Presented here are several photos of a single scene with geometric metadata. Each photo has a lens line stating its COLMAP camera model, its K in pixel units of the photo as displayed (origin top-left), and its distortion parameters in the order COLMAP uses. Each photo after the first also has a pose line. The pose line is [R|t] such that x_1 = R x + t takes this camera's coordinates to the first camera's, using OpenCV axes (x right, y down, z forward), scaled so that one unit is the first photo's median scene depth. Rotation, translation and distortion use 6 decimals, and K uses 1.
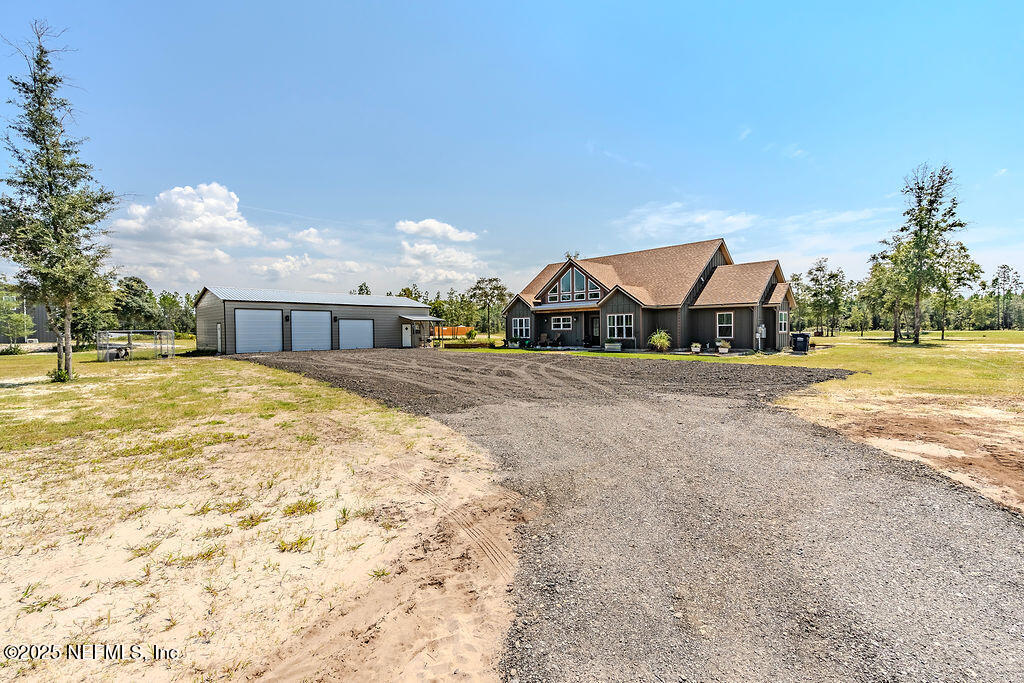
lens RADIAL K [[453.0, 0, 512.0], [0, 453.0, 341.5], [0, 0, 1]] dist [0.026402, 0.000164]
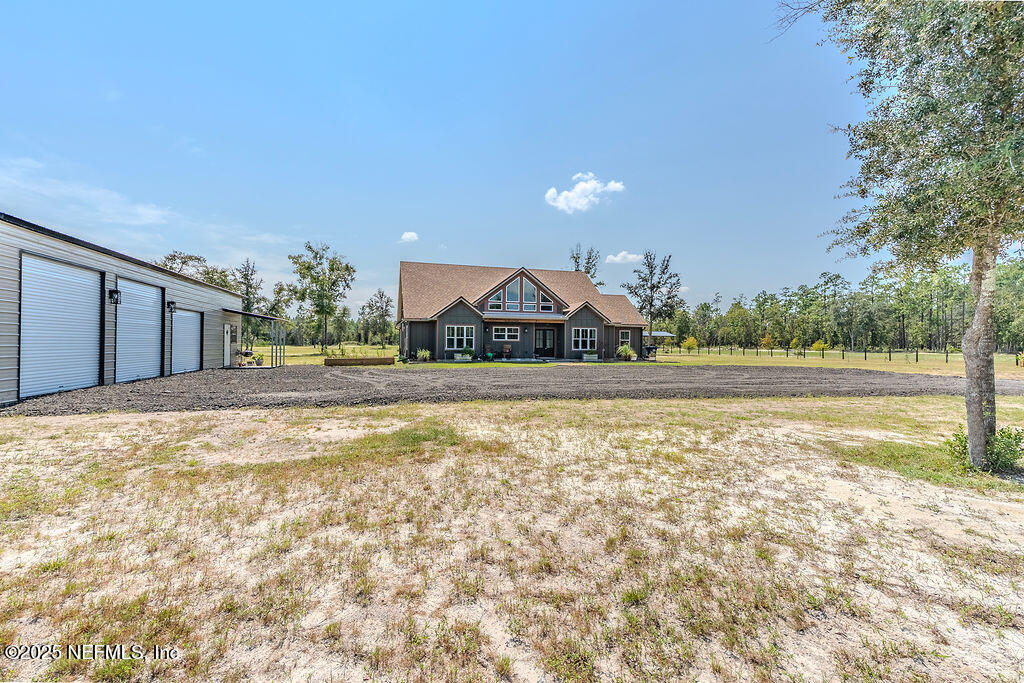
lens RADIAL K [[453.0, 0, 512.0], [0, 453.0, 341.5], [0, 0, 1]] dist [0.026402, 0.000164]
pose [[0.458992, 0.016821, 0.888281, -0.719624], [0.007823, 0.999705, -0.022974, -0.003161], [-0.888406, 0.017494, 0.458725, 0.574697]]
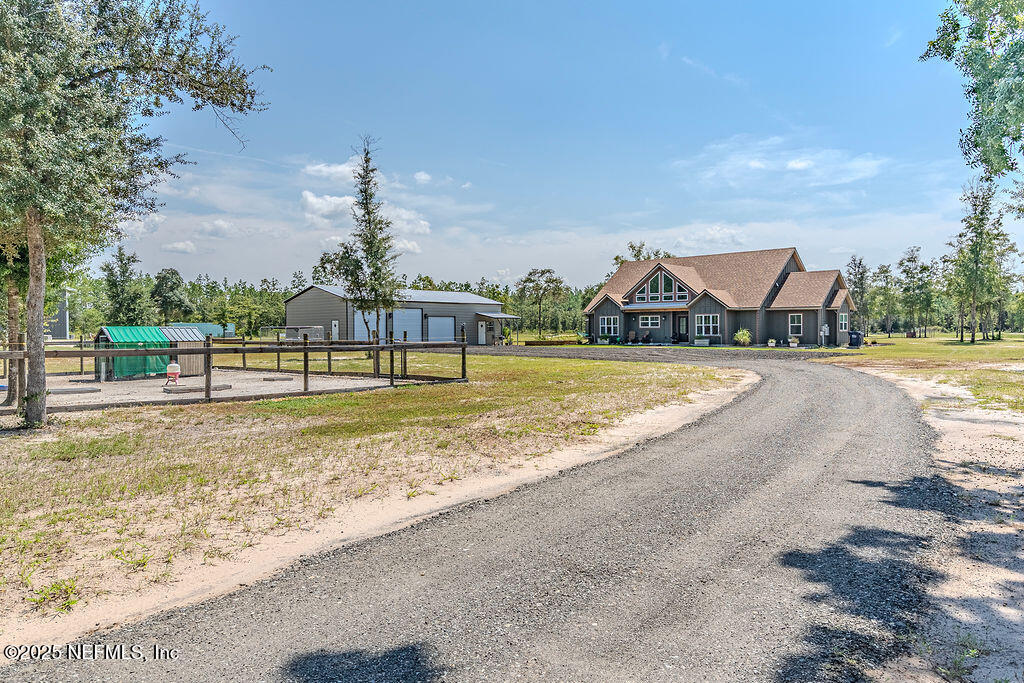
lens RADIAL K [[706.8, 0, 512.0], [0, 706.8, 341.5], [0, 0, 1]] dist [0.002559, -0.027237]
pose [[0.999433, 0.005183, 0.033266, -0.279218], [-0.004928, 0.999958, -0.007737, 0.021802], [-0.033305, 0.007569, 0.999417, -0.684653]]
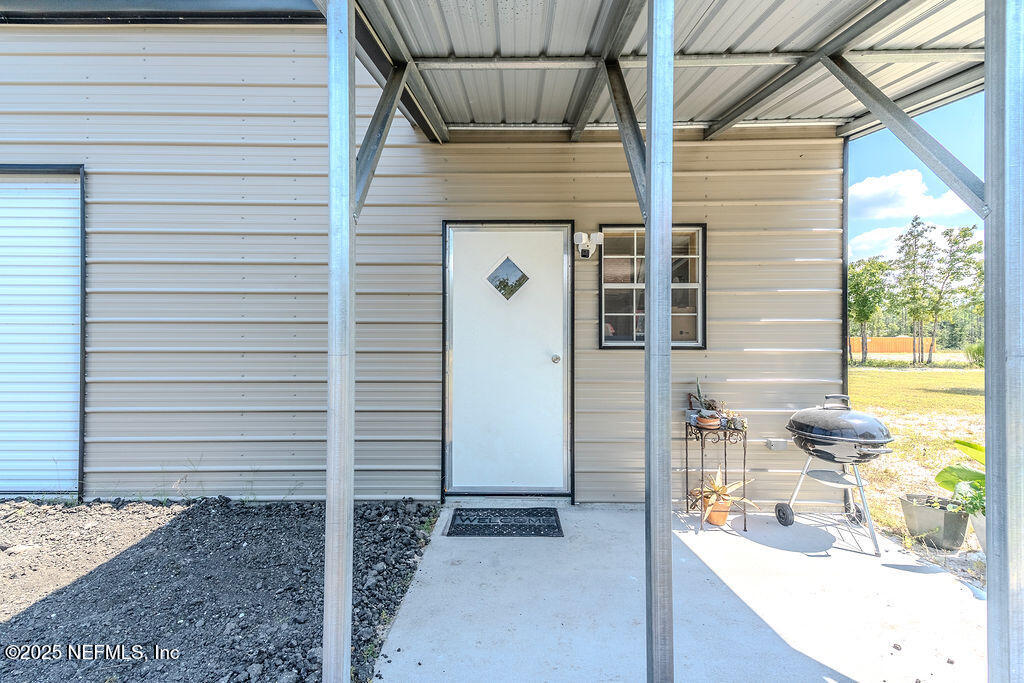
lens RADIAL K [[471.9, 0, 512.0], [0, 471.9, 341.5], [0, 0, 1]] dist [0.000857, 0.000305]
pose [[0.704088, 0.002792, -0.710107, -0.219226], [-0.019332, 0.999697, -0.015238, -0.020141], [0.709849, 0.024456, 0.703929, 1.202947]]
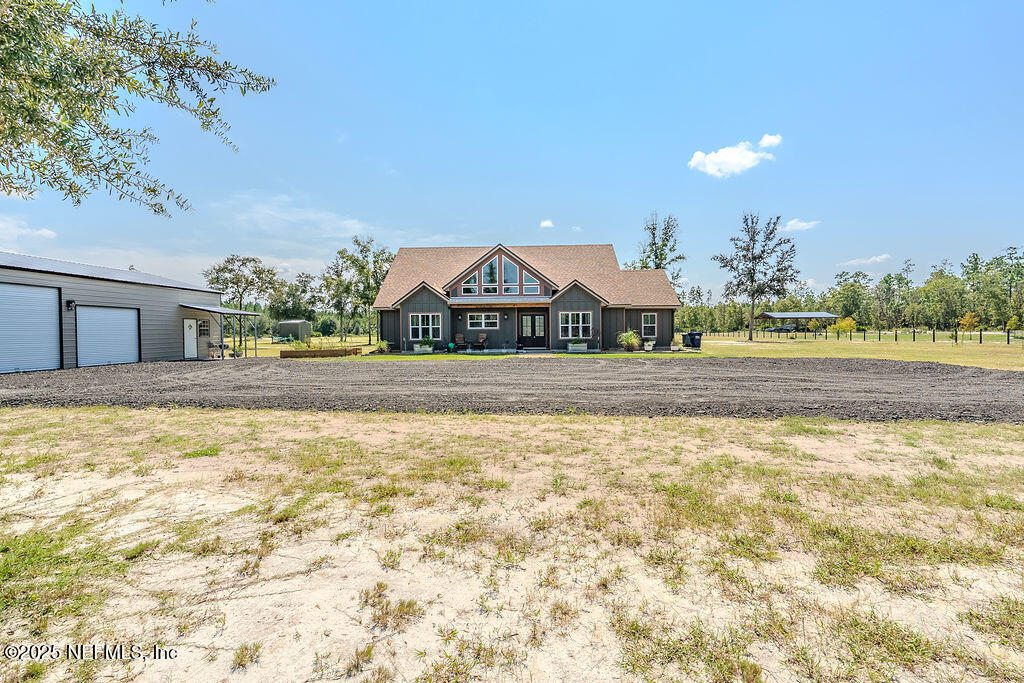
lens RADIAL K [[471.9, 0, 512.0], [0, 471.9, 341.5], [0, 0, 1]] dist [0.000857, 0.000305]
pose [[0.713802, -0.012578, 0.700235, -0.459271], [0.019754, 0.999803, -0.002177, -0.000675], [-0.700069, 0.015386, 0.713909, 0.360775]]
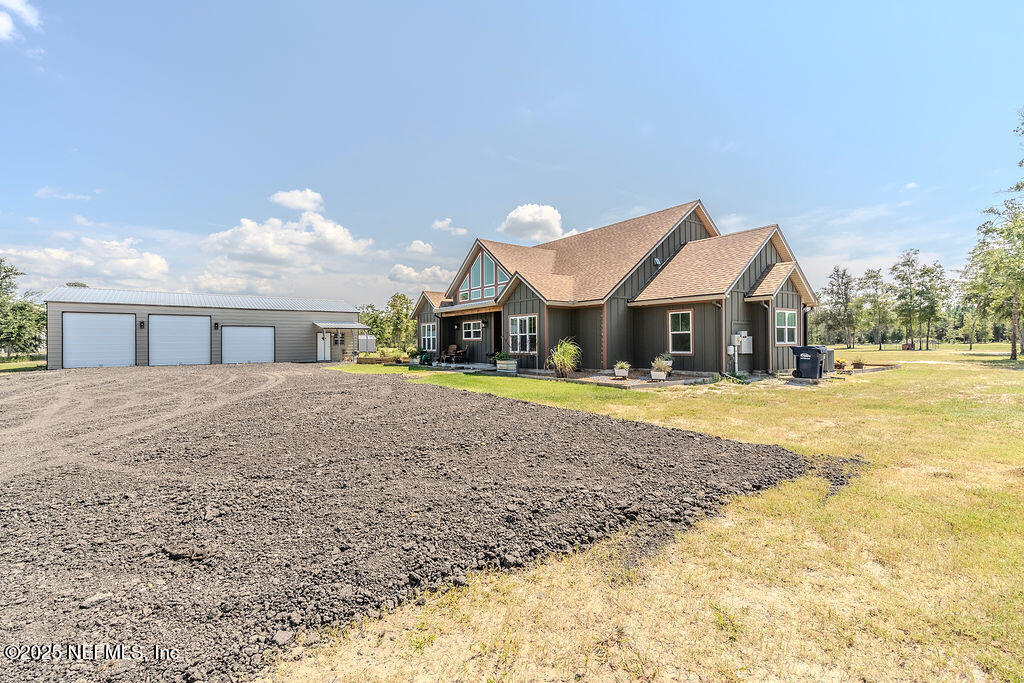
lens RADIAL K [[453.0, 0, 512.0], [0, 453.0, 341.5], [0, 0, 1]] dist [0.026402, 0.000164]
pose [[0.989686, 0.002555, -0.143230, 0.278401], [-0.006055, 0.999694, -0.024000, -0.006407], [0.143125, 0.024619, 0.989398, 0.309086]]
